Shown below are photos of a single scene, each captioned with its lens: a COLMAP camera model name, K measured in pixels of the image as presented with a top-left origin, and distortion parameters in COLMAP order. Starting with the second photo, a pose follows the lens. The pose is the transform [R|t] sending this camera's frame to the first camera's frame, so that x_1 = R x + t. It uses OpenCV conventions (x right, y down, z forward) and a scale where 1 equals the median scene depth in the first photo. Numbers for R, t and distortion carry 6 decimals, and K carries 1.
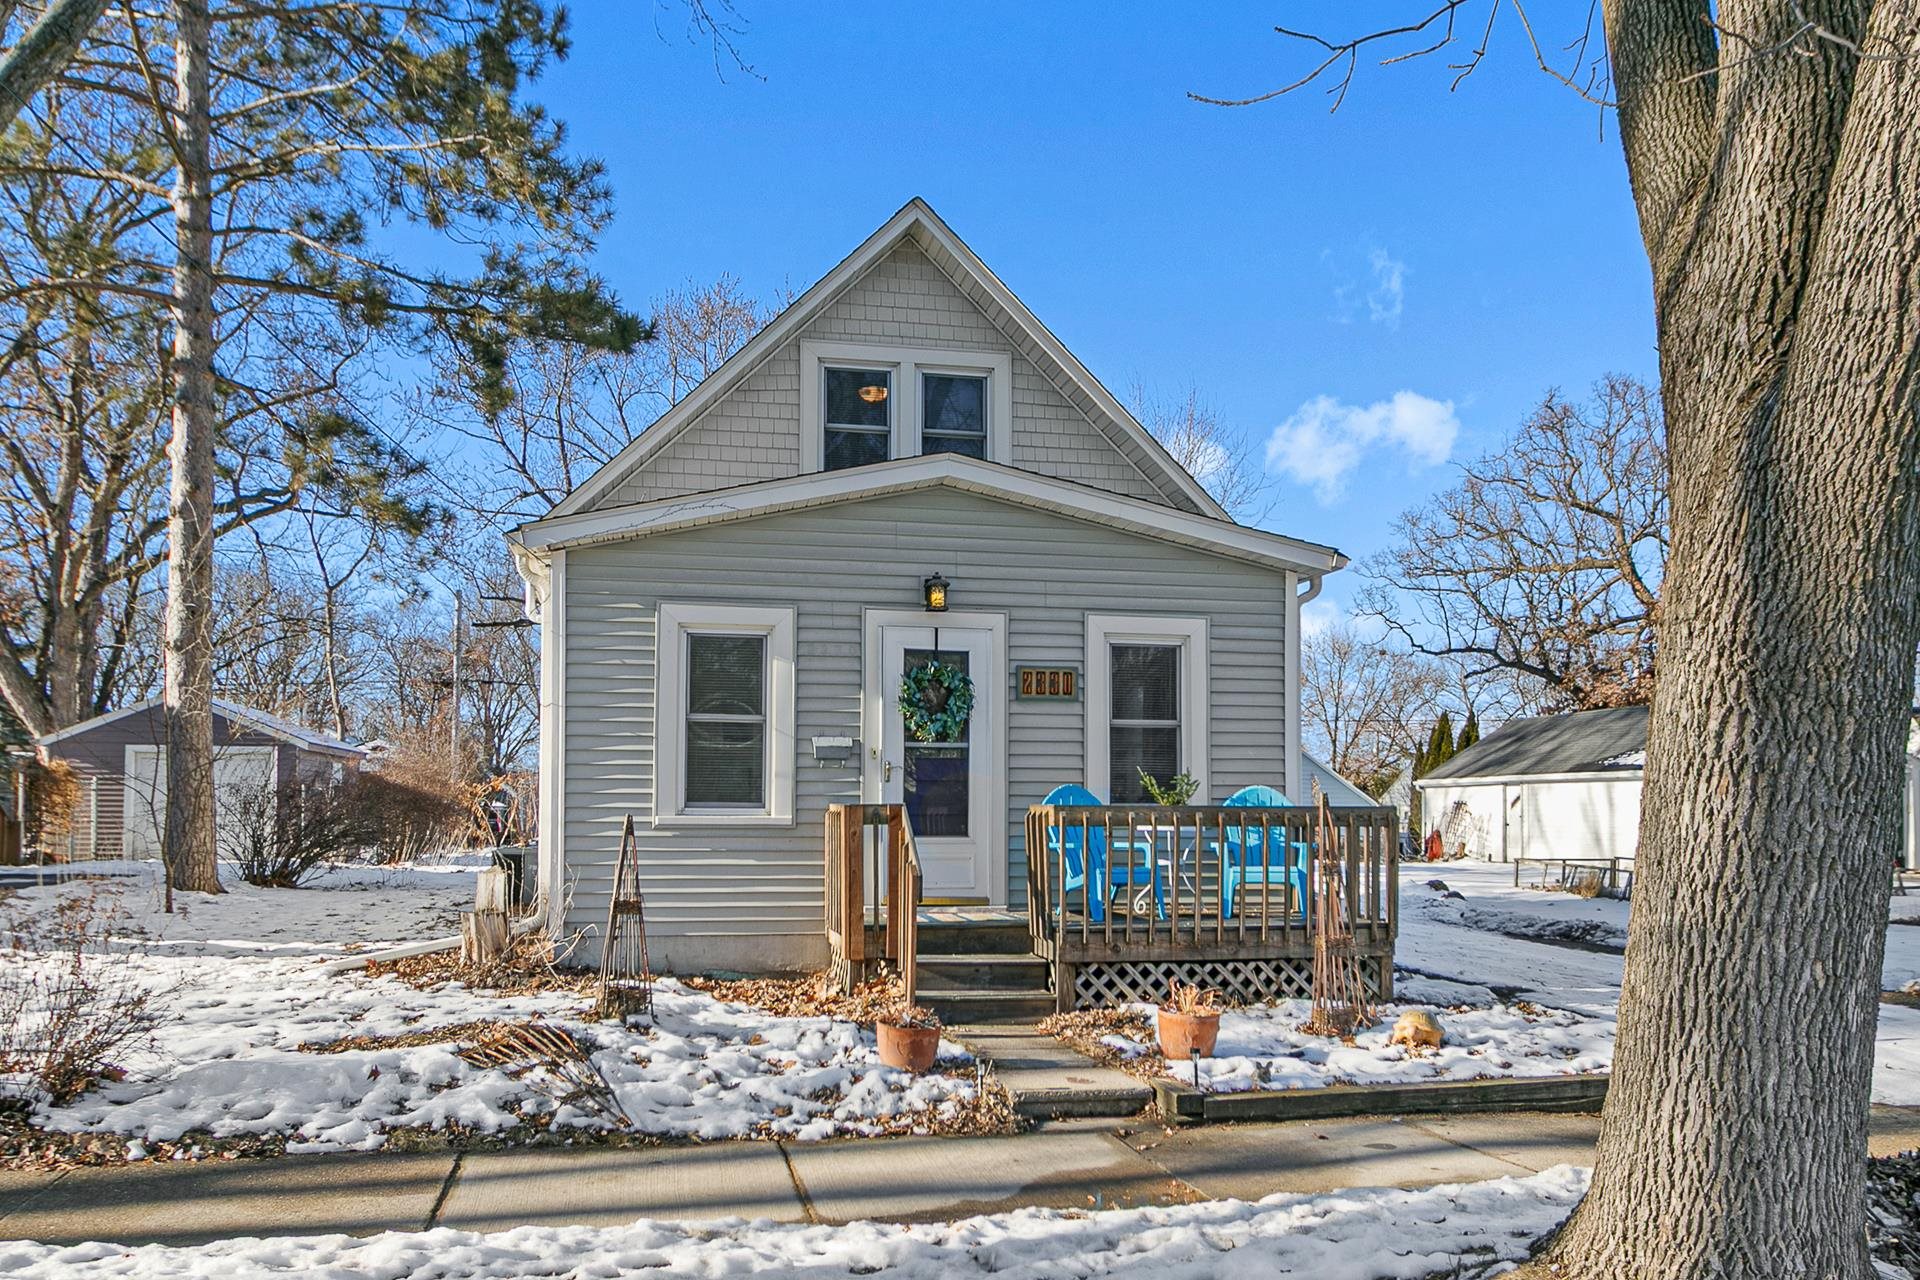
lens RADIAL K [[955.8, 0, 849.5], [0, 955.8, 790.1], [0, 0, 1]] dist [0.003821, 0.000789]
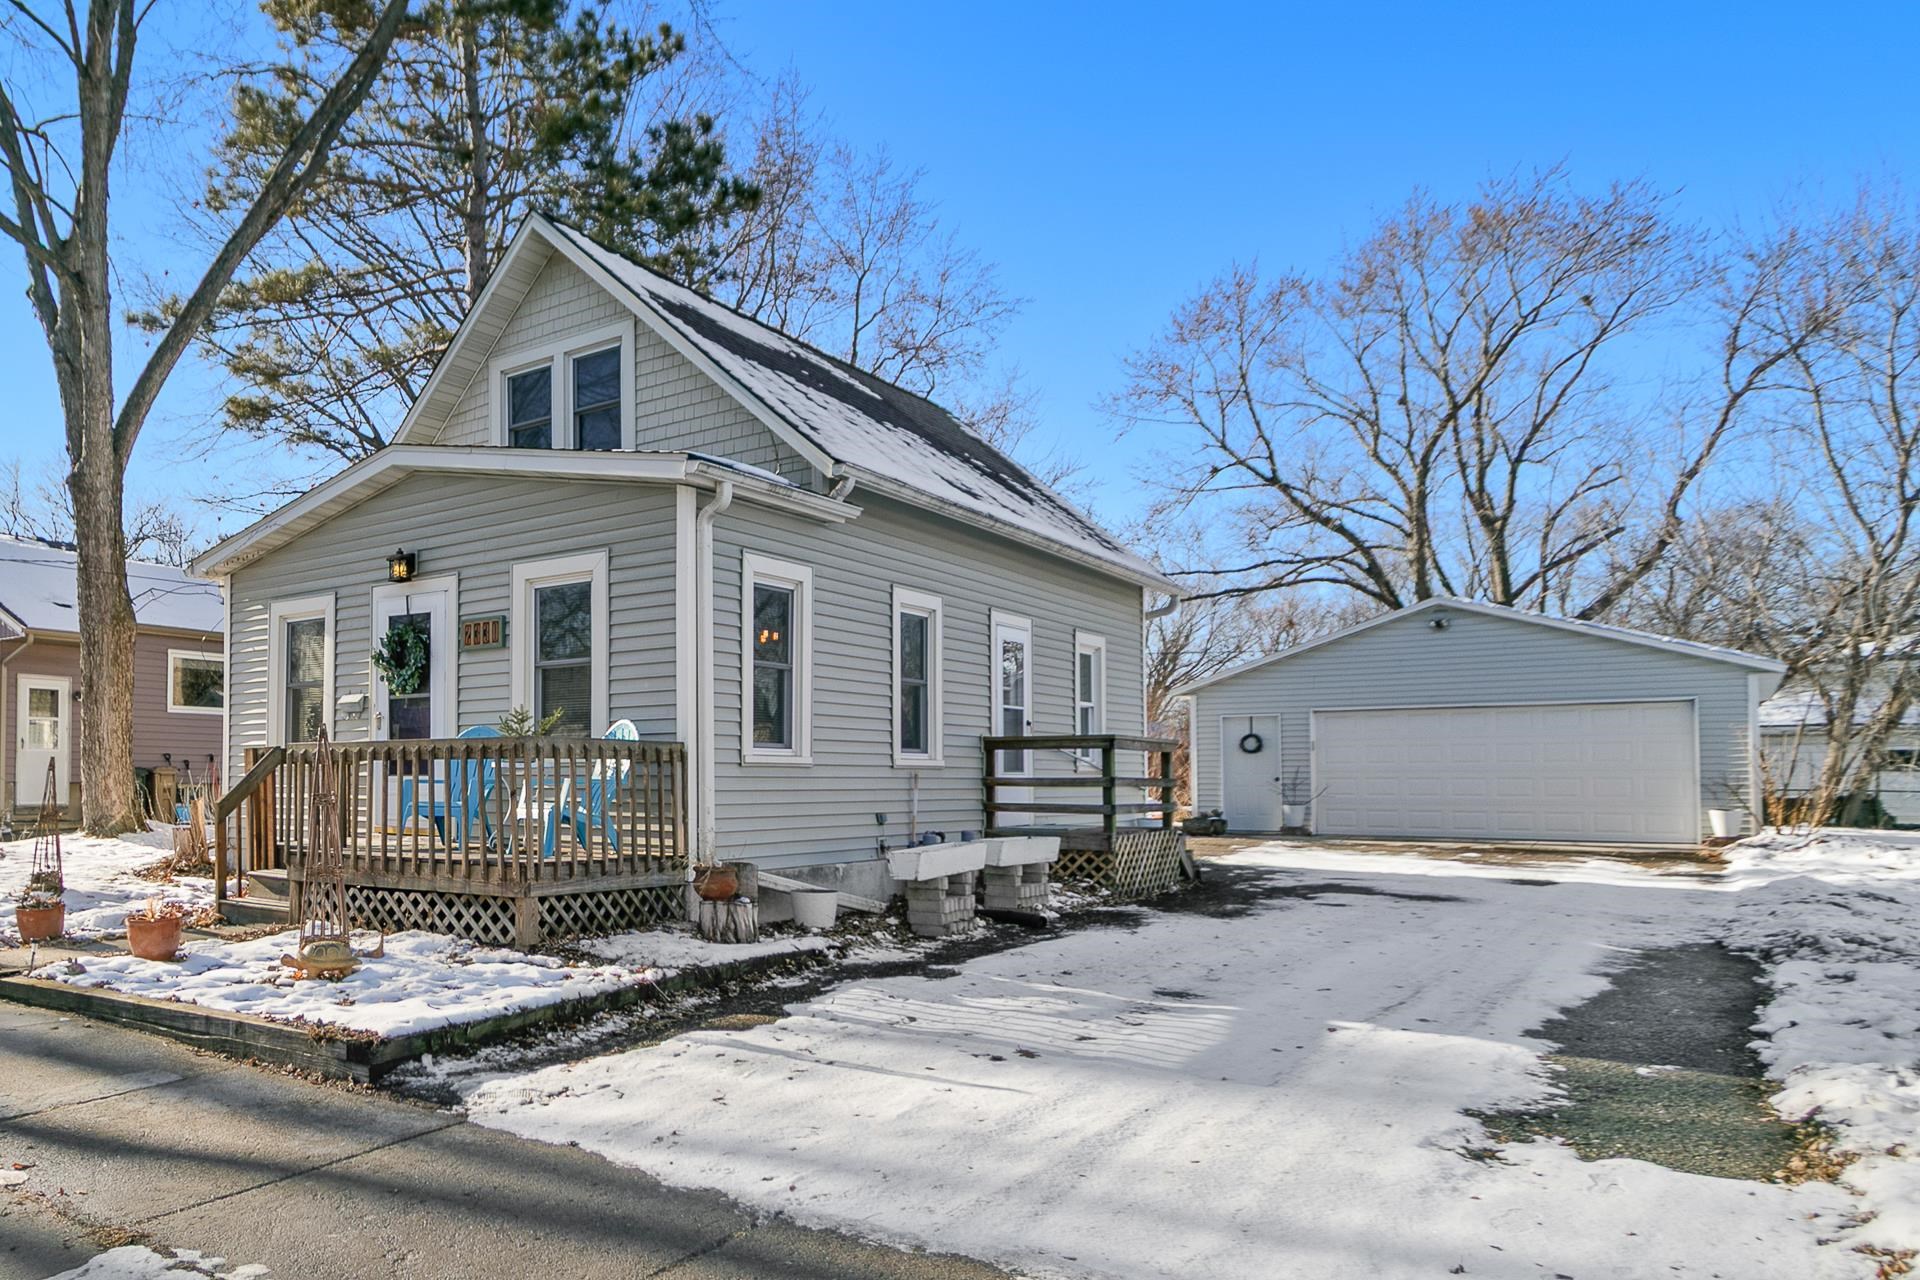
lens RADIAL K [[921.1, 0, 886.6], [0, 921.1, 746.6], [0, 0, 1]] dist [0.001219, -0.000119]
pose [[0.818131, -0.024313, -0.574517, 1.211912], [0.020408, 0.999704, -0.013244, 0.040158], [0.574669, -0.000890, 0.818385, 0.421978]]
